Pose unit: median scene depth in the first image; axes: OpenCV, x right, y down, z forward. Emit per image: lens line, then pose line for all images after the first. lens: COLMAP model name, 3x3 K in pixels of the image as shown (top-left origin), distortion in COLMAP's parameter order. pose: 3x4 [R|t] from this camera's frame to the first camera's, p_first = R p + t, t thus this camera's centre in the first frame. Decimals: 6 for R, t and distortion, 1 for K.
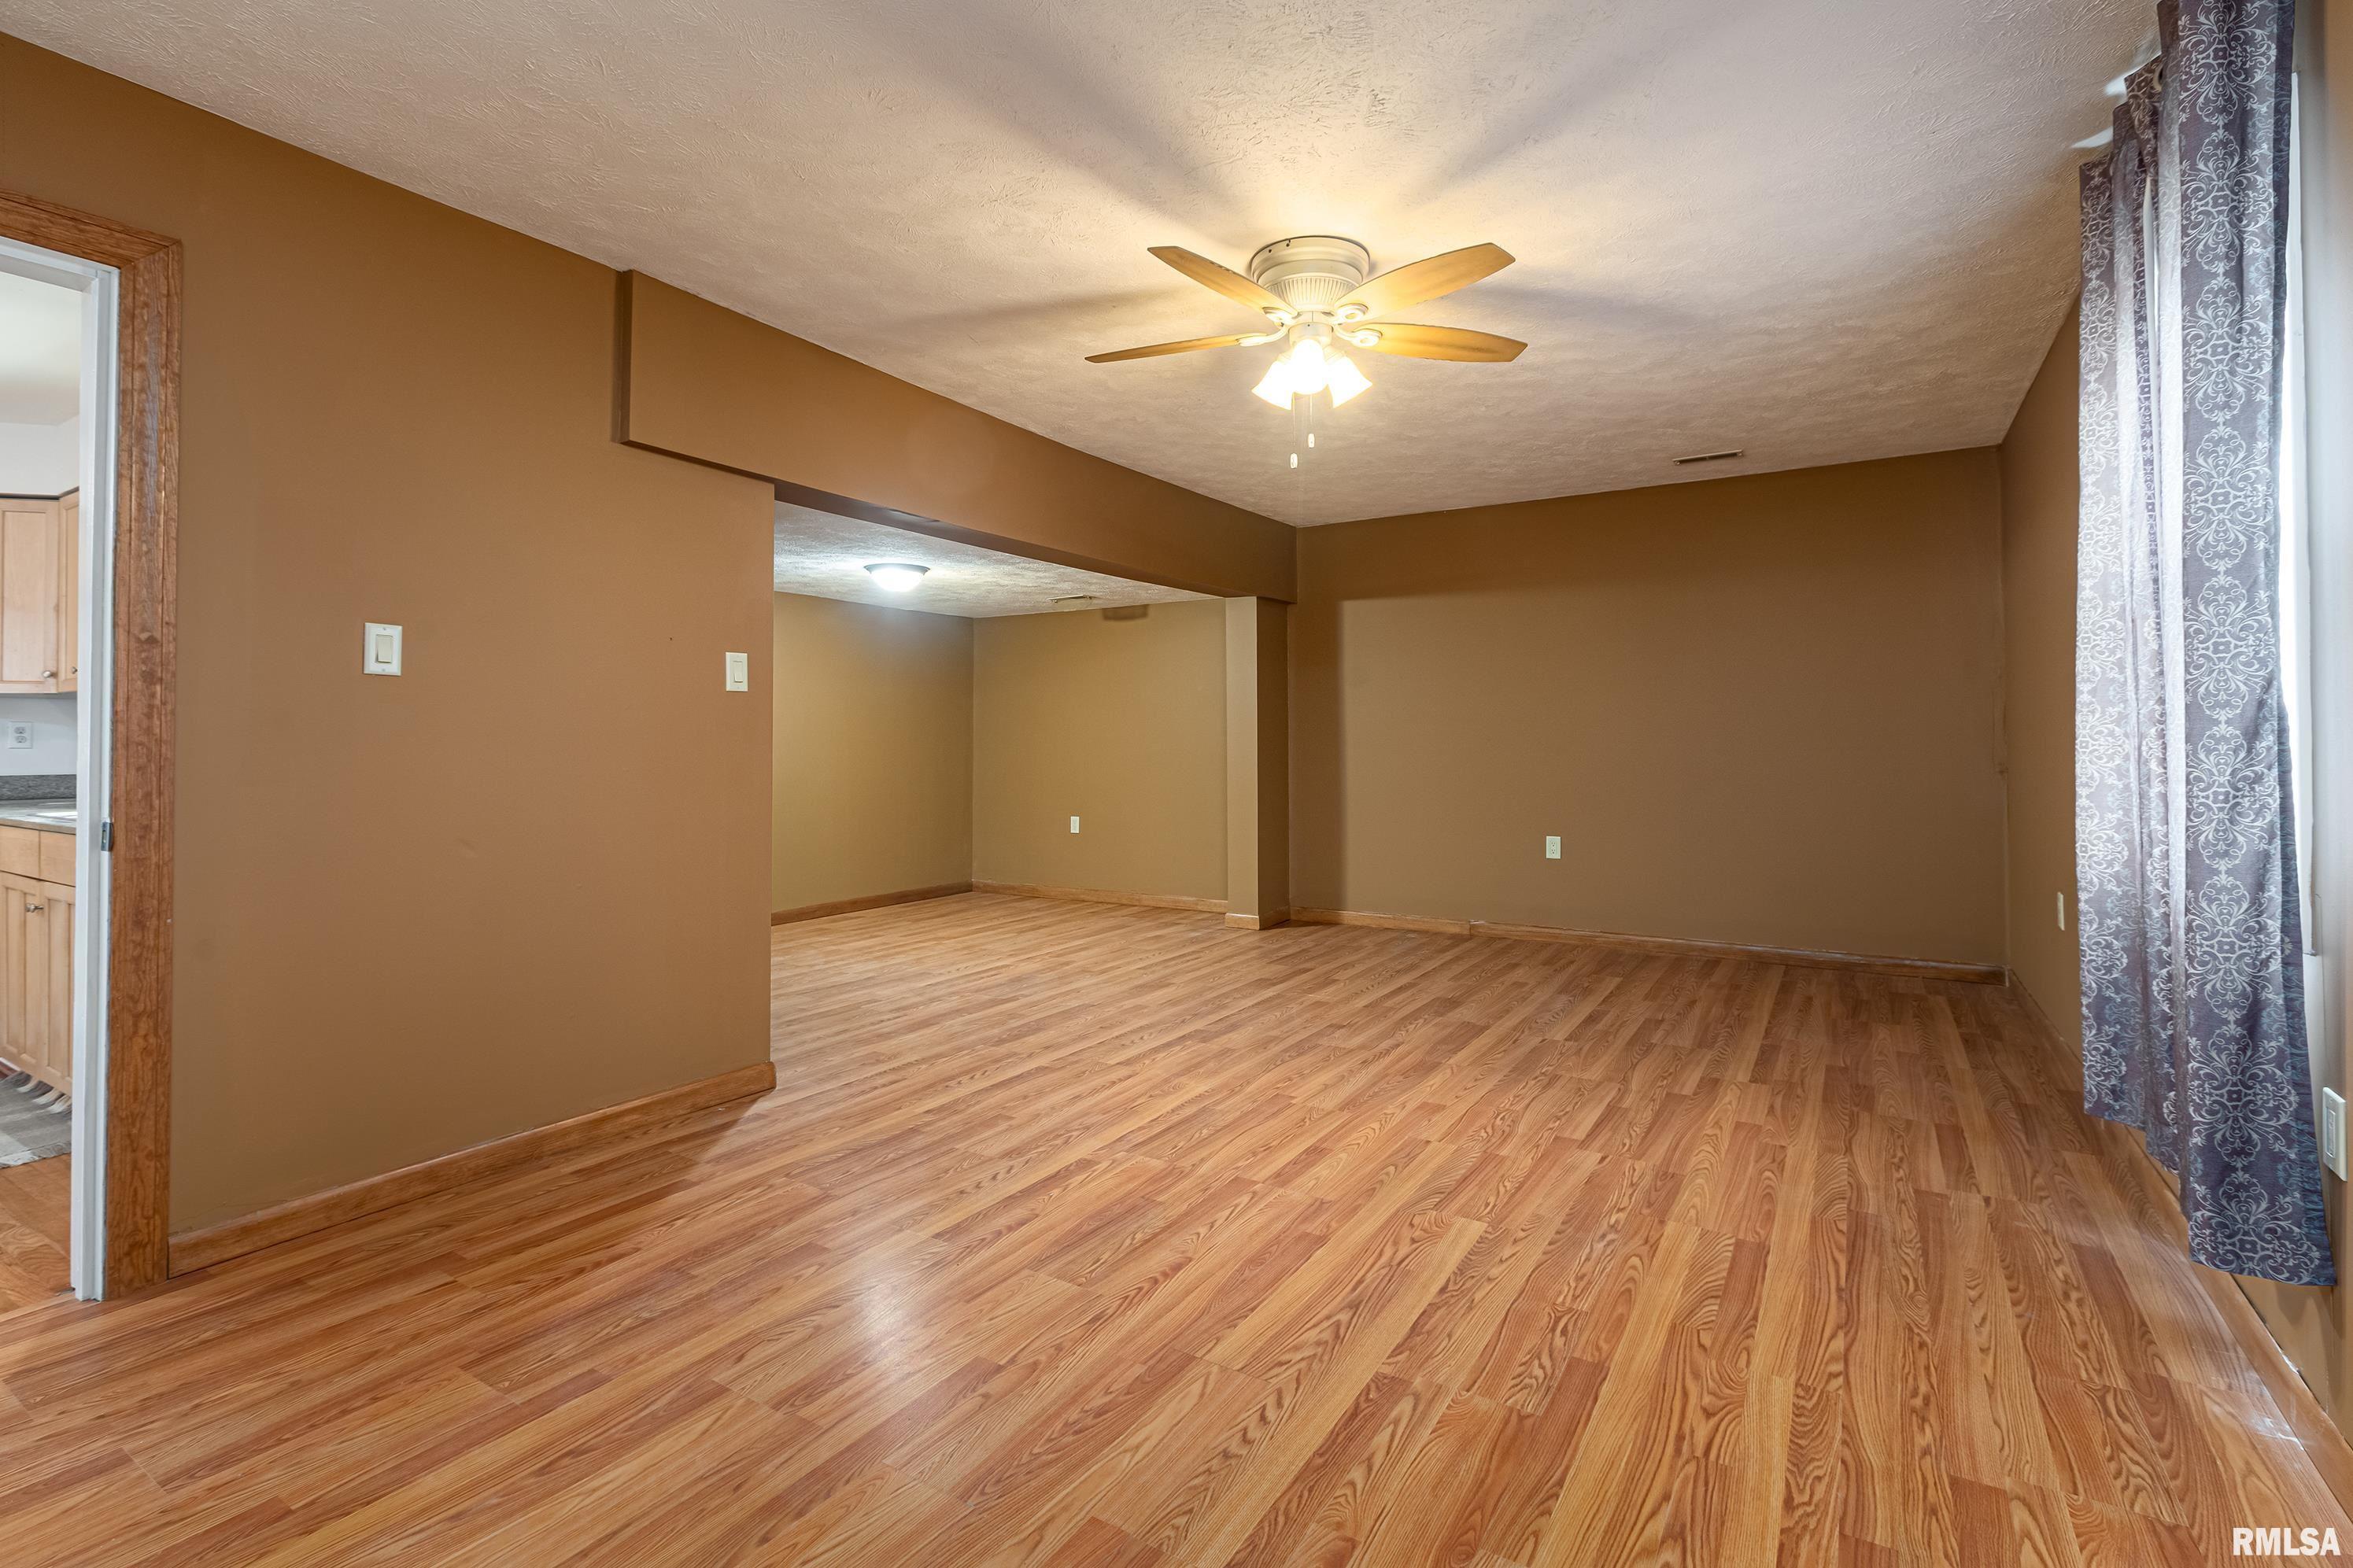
lens RADIAL K [[1073.4, 0, 1201.7], [0, 1073.4, 729.8], [0, 0, 1]] dist [-0.002694, -0.001836]
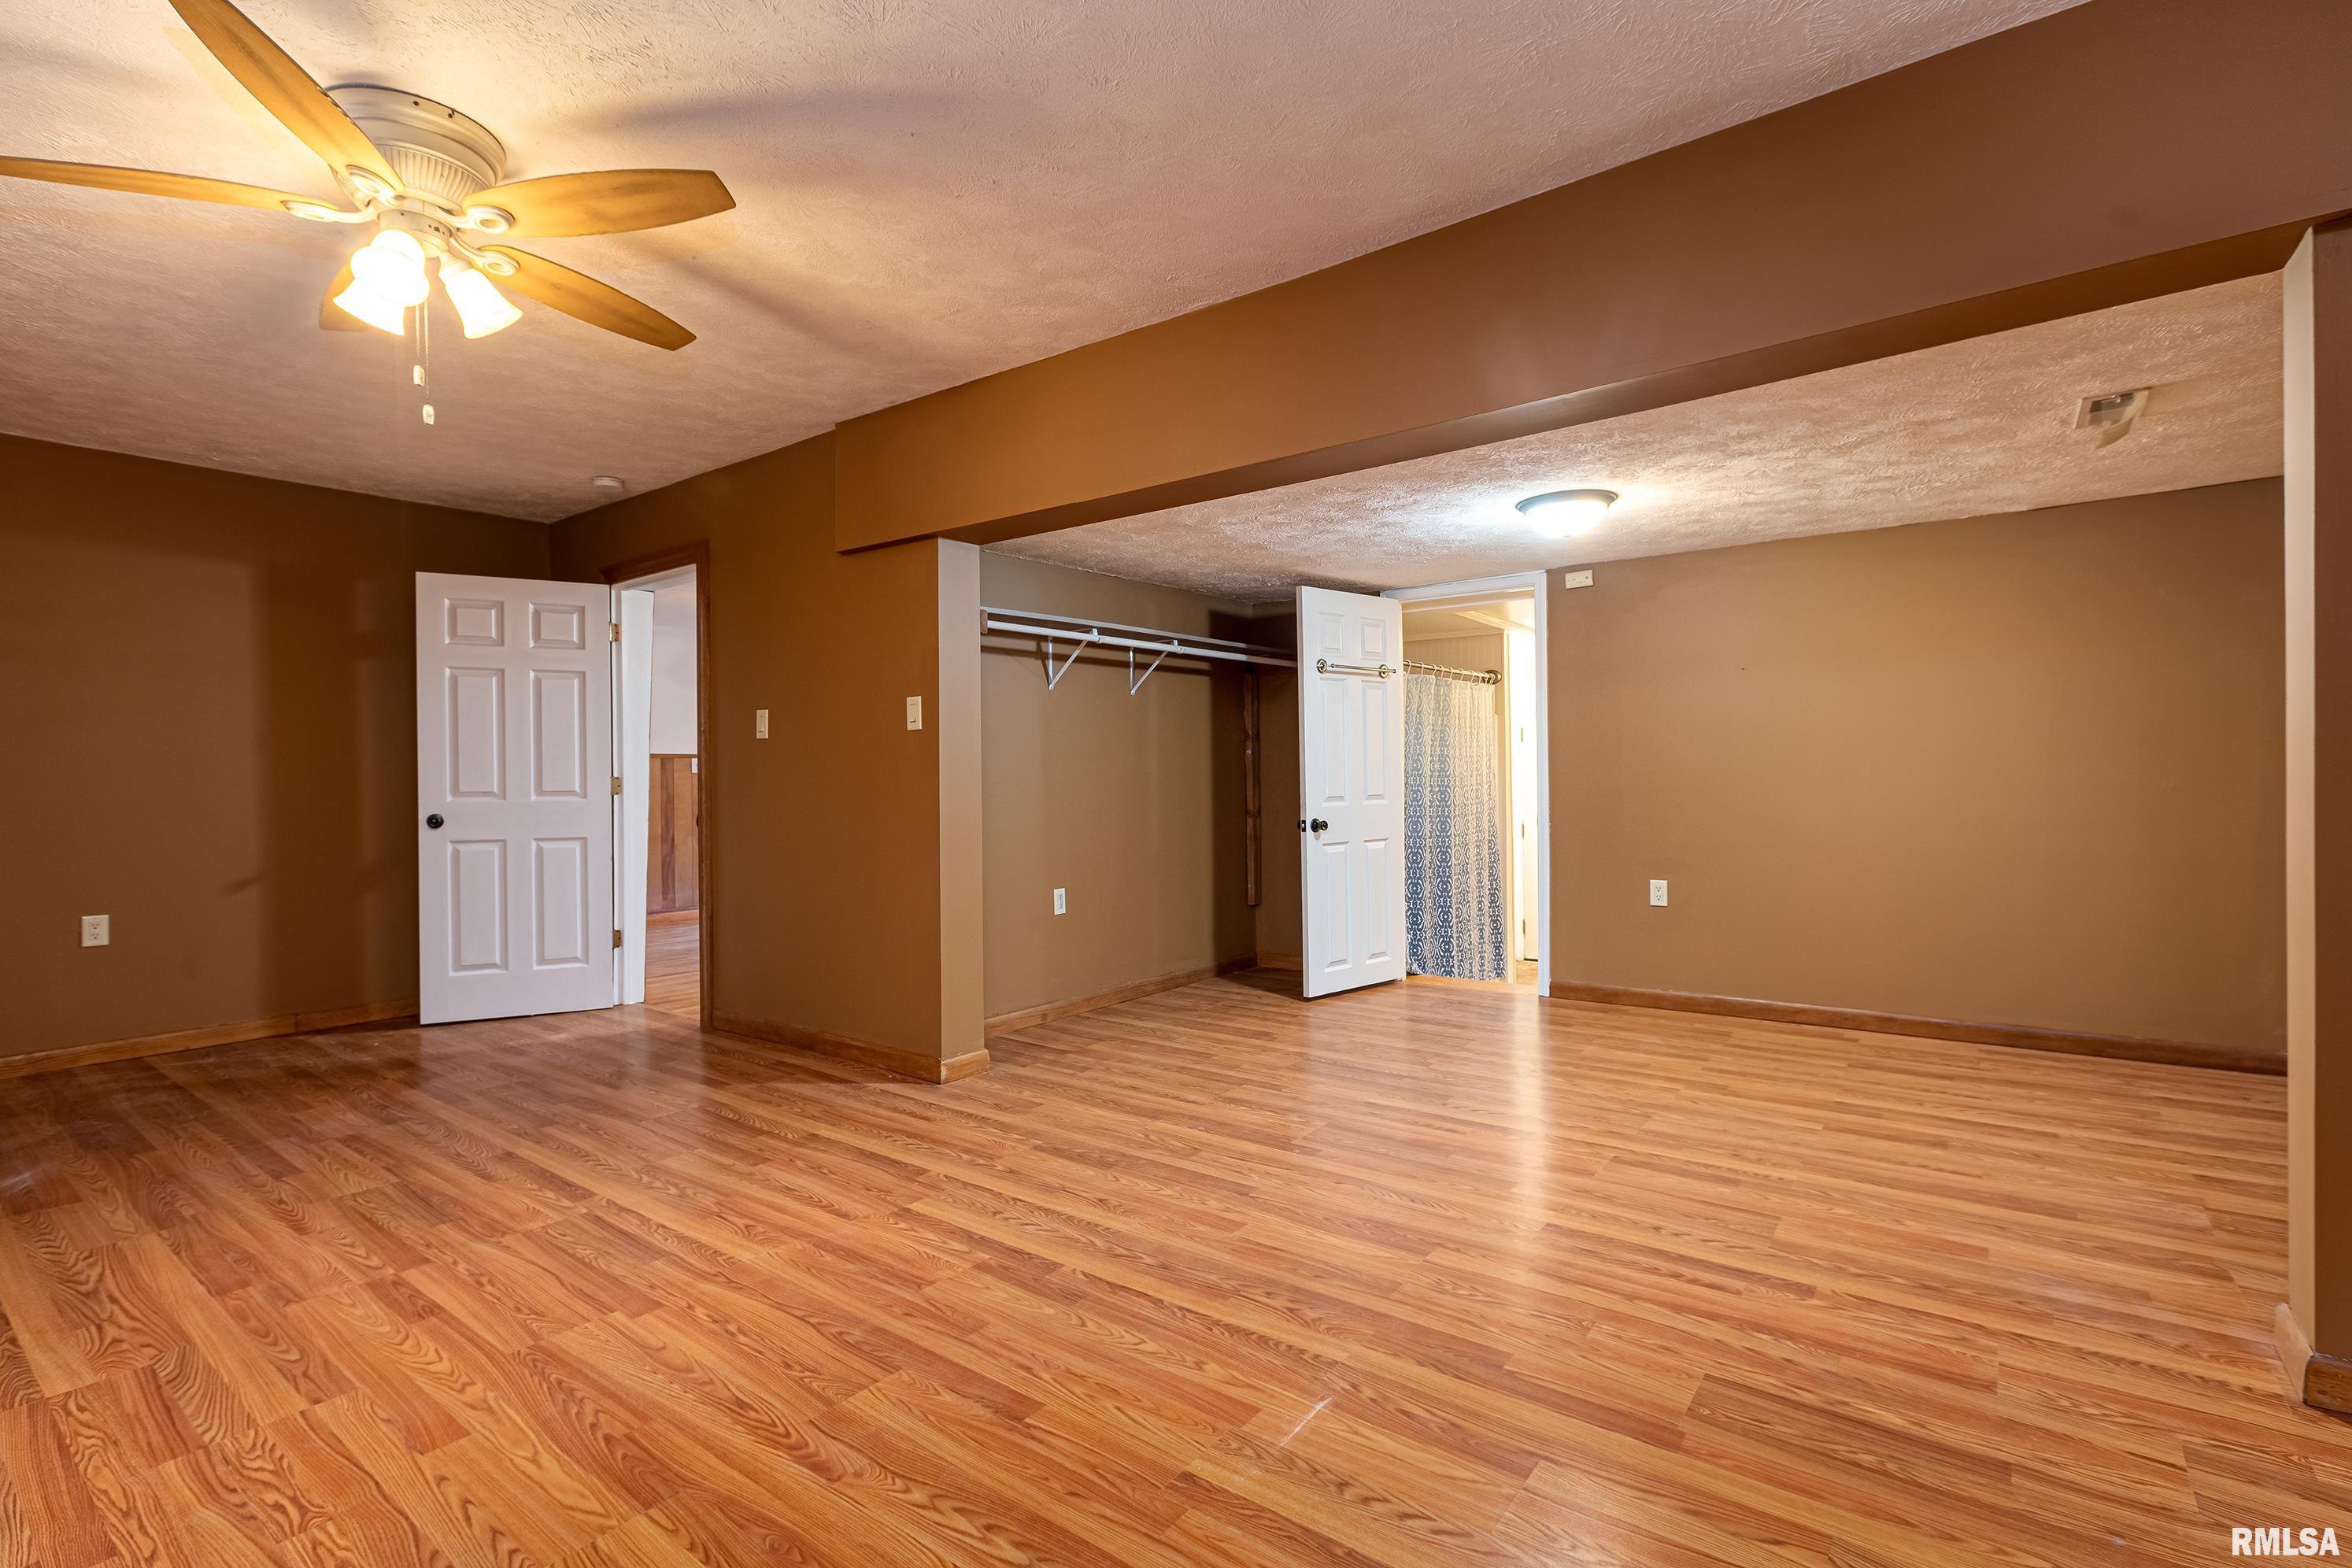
lens RADIAL K [[1073.1, 0, 1181.6], [0, 1073.1, 789.9], [0, 0, 1]] dist [-0.002694, -0.001836]
pose [[-0.096507, 0.016638, -0.995193, 0.770610], [0.025802, 0.999566, 0.014209, 0.020872], [0.994998, -0.024306, -0.096894, 1.542843]]
